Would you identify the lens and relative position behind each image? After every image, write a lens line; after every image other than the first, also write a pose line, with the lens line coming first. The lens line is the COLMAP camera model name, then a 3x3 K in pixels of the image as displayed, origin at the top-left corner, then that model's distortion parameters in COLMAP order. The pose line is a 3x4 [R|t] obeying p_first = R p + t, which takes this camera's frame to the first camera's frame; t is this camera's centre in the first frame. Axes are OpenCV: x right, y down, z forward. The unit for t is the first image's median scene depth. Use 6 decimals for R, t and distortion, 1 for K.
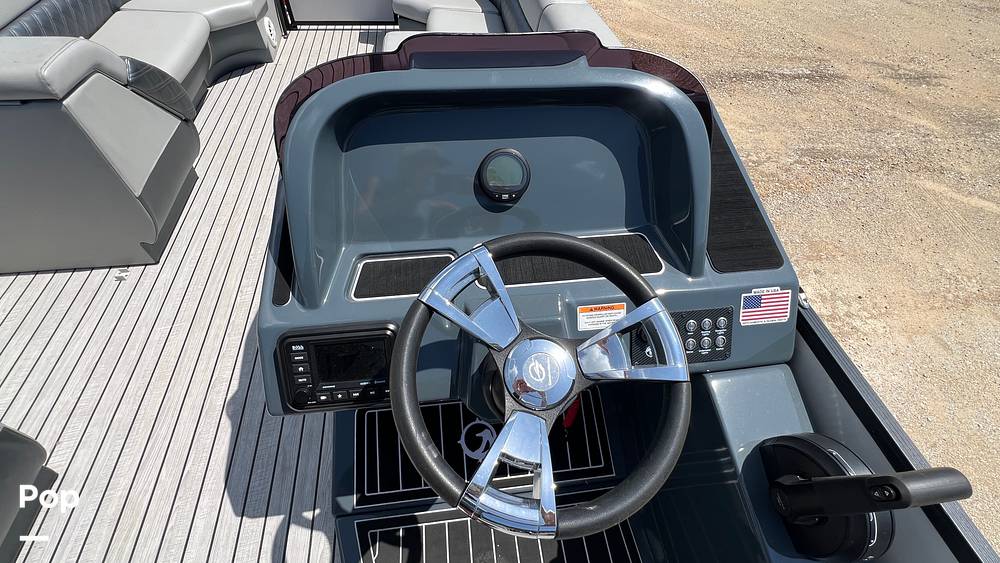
lens RADIAL K [[423.4, 0, 498.6], [0, 423.4, 283.5], [0, 0, 1]] dist [-0.002103, 0.000458]
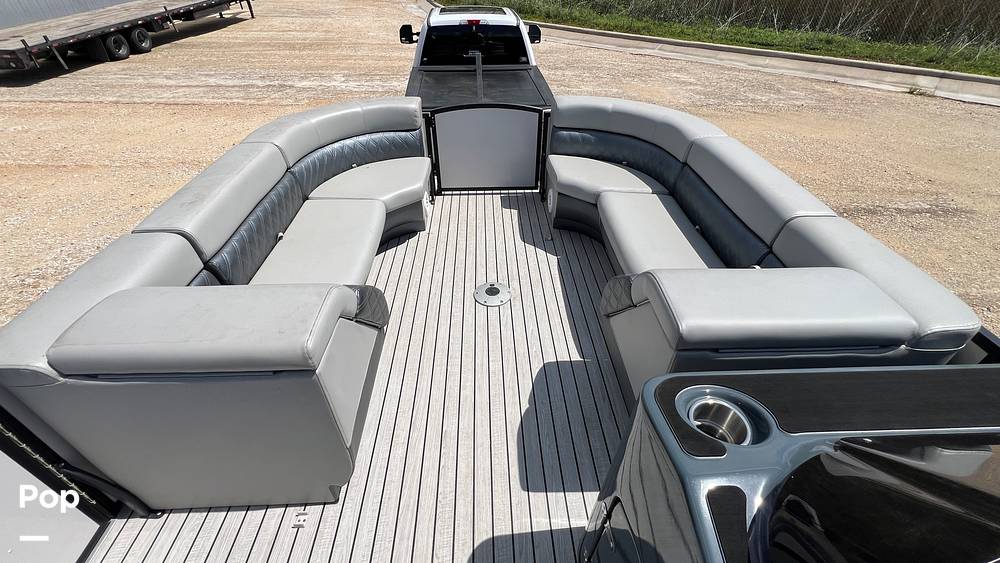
lens RADIAL K [[421.9, 0, 500.4], [0, 421.9, 283.5], [0, 0, 1]] dist [-0.000305, -0.000311]
pose [[0.993087, 0.021103, -0.115470, -0.175520], [-0.046922, 0.973063, -0.225714, -0.134240], [0.107596, 0.229572, 0.967326, 0.050605]]
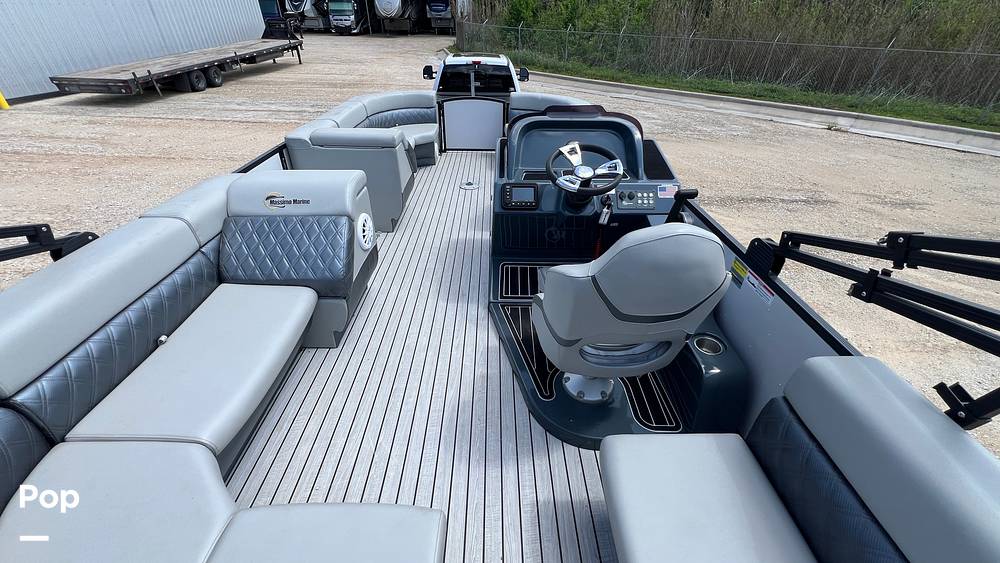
lens RADIAL K [[401.2, 0, 498.7], [0, 401.2, 282.0], [0, 0, 1]] dist [-0.003460, 0.000869]
pose [[0.990024, 0.042601, -0.134302, -0.018371], [-0.081814, 0.949852, -0.301806, 0.320210], [0.114710, 0.309783, 0.943862, -0.302213]]
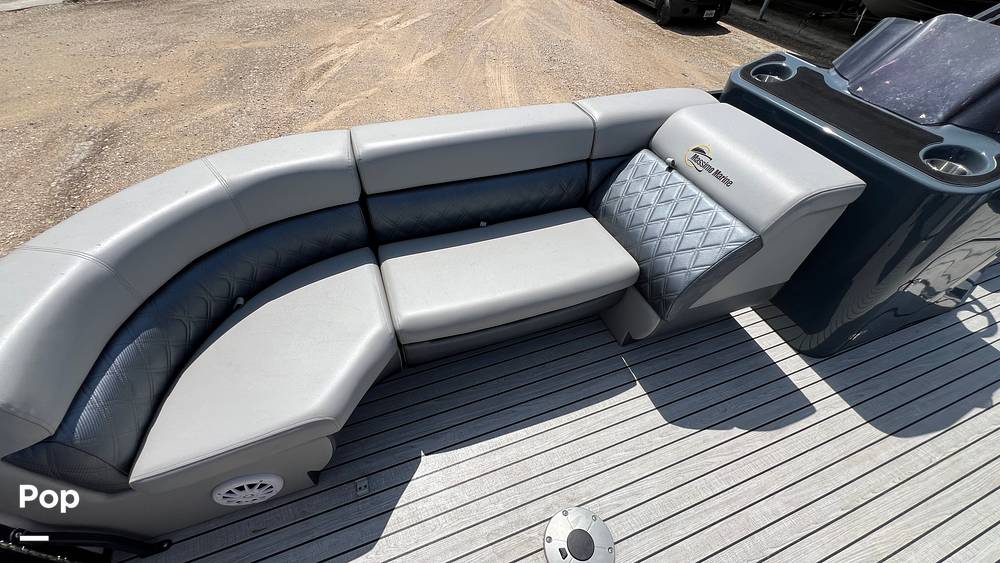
lens RADIAL K [[401.2, 0, 498.7], [0, 401.2, 282.0], [0, 0, 1]] dist [-0.003460, 0.000869]
pose [[-0.215557, -0.746830, 0.629111, -0.286612], [0.720021, 0.313639, 0.619032, -0.559929], [-0.659625, 0.586409, 0.470126, 0.425492]]
